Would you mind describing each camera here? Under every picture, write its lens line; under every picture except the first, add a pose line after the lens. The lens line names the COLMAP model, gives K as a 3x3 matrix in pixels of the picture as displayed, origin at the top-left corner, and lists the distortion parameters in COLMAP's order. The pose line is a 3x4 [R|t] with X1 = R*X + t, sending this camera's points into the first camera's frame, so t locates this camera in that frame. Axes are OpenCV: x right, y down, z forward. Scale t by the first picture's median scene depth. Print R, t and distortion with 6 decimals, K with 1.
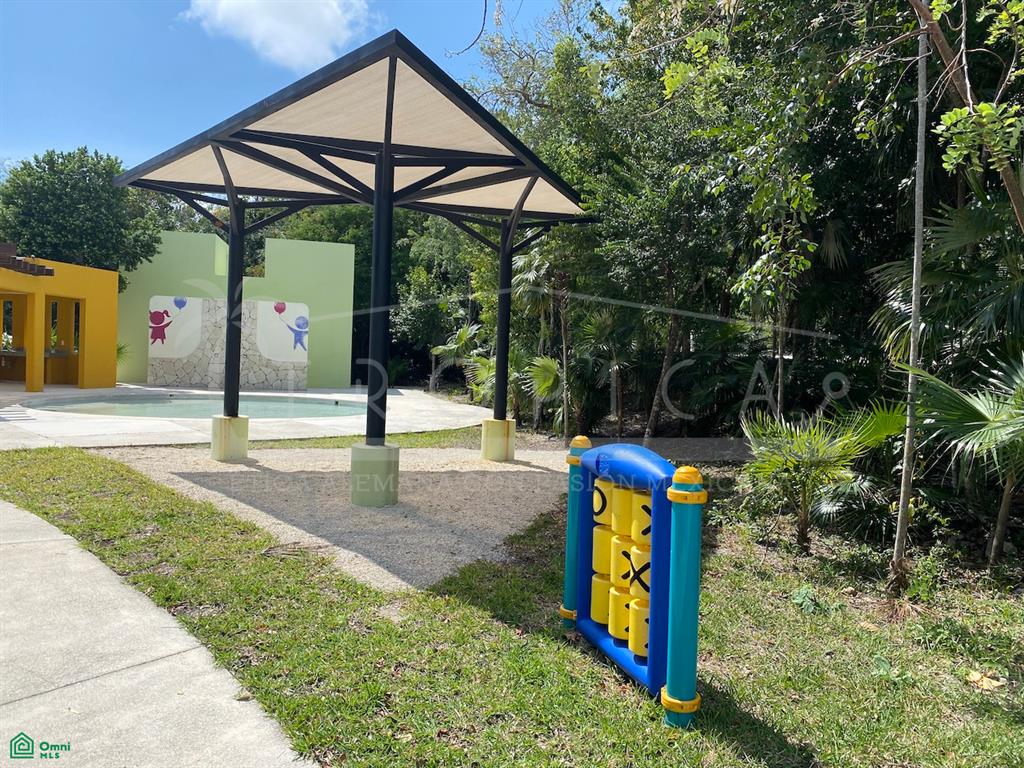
lens RADIAL K [[762.4, 0, 507.0], [0, 762.4, 380.7], [0, 0, 1]] dist [0.040969, -0.062890]
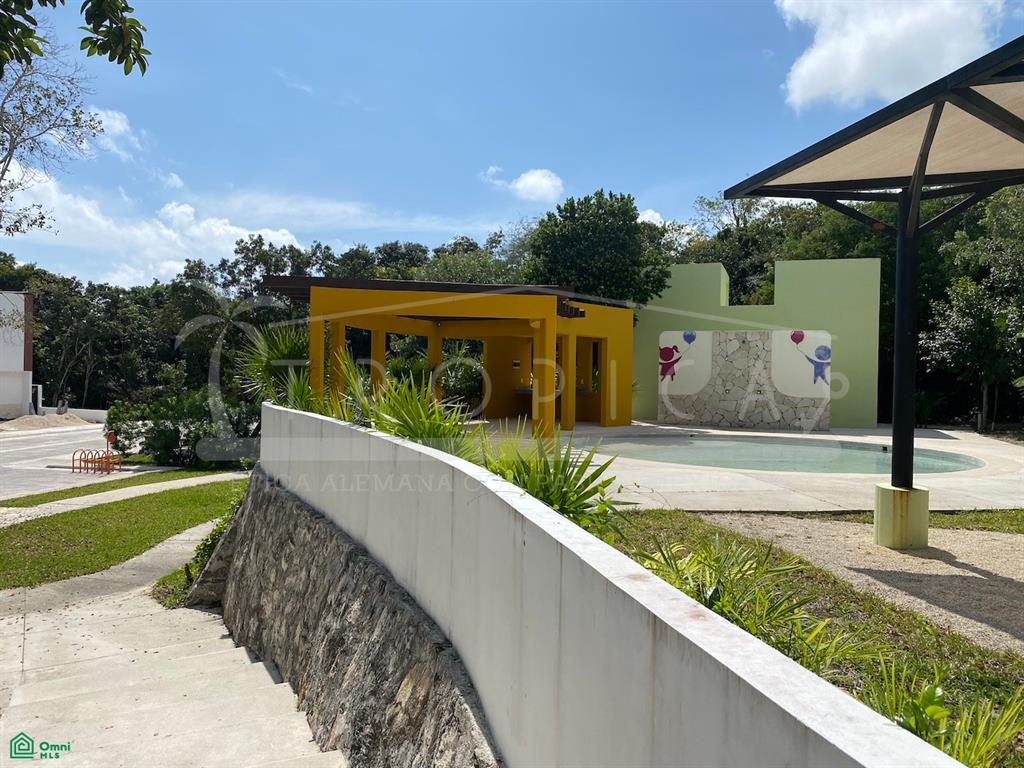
lens RADIAL K [[762.4, 0, 507.0], [0, 762.4, 380.7], [0, 0, 1]] dist [0.040969, -0.062890]
pose [[0.848604, -0.018868, -0.528692, -0.309703], [-0.001720, 0.999260, -0.038421, -0.027450], [0.529025, 0.033514, 0.847944, 0.192425]]
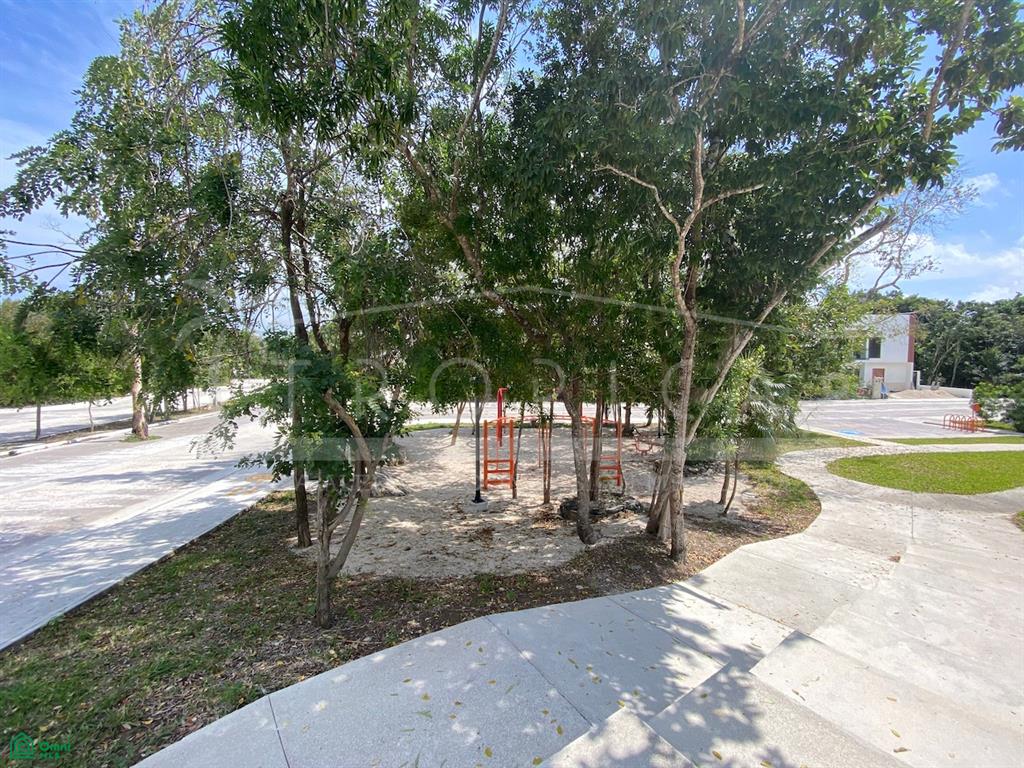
lens RADIAL K [[409.7, 0, 512.0], [0, 409.7, 384.0], [0, 0, 1]] dist [0.002281, -0.013792]
pose [[-0.311090, 0.018580, -0.950199, -0.272741], [-0.042094, 0.998558, 0.033307, -0.017170], [0.949448, 0.050360, -0.309859, 0.143567]]
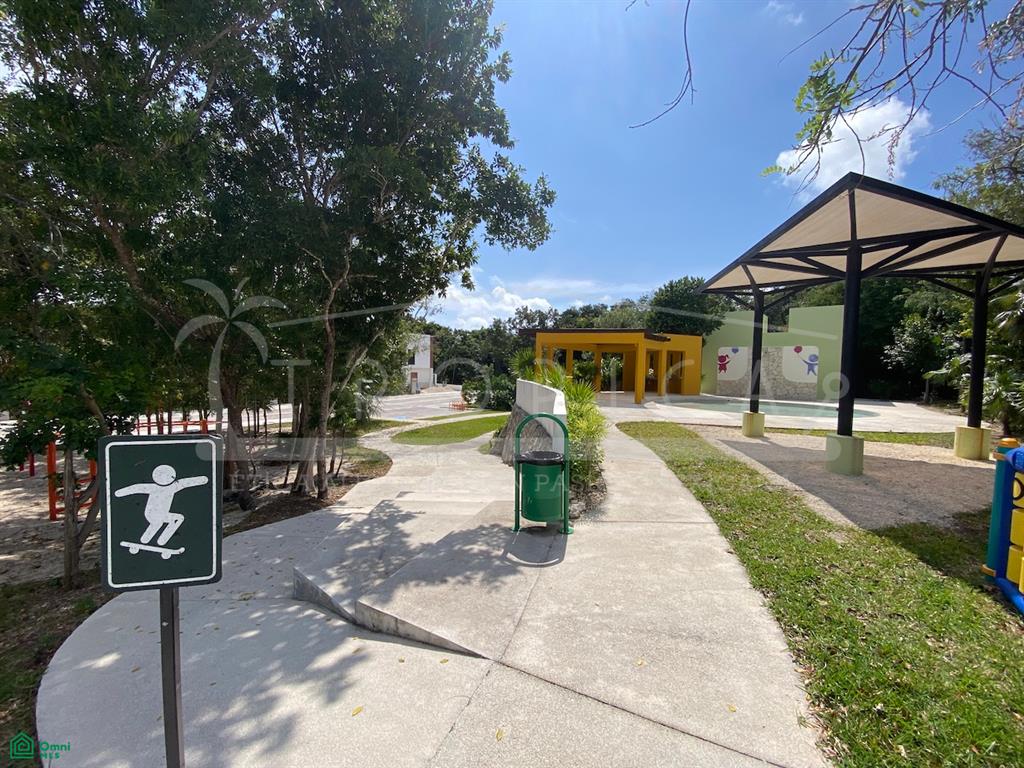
lens RADIAL K [[408.6, 0, 514.9], [0, 408.6, 381.5], [0, 0, 1]] dist [0.002207, -0.013598]
pose [[0.615817, -0.000314, -0.787889, 0.047496], [-0.021766, 0.999611, -0.017411, 0.003495], [0.787588, 0.027871, 0.615571, -0.028550]]
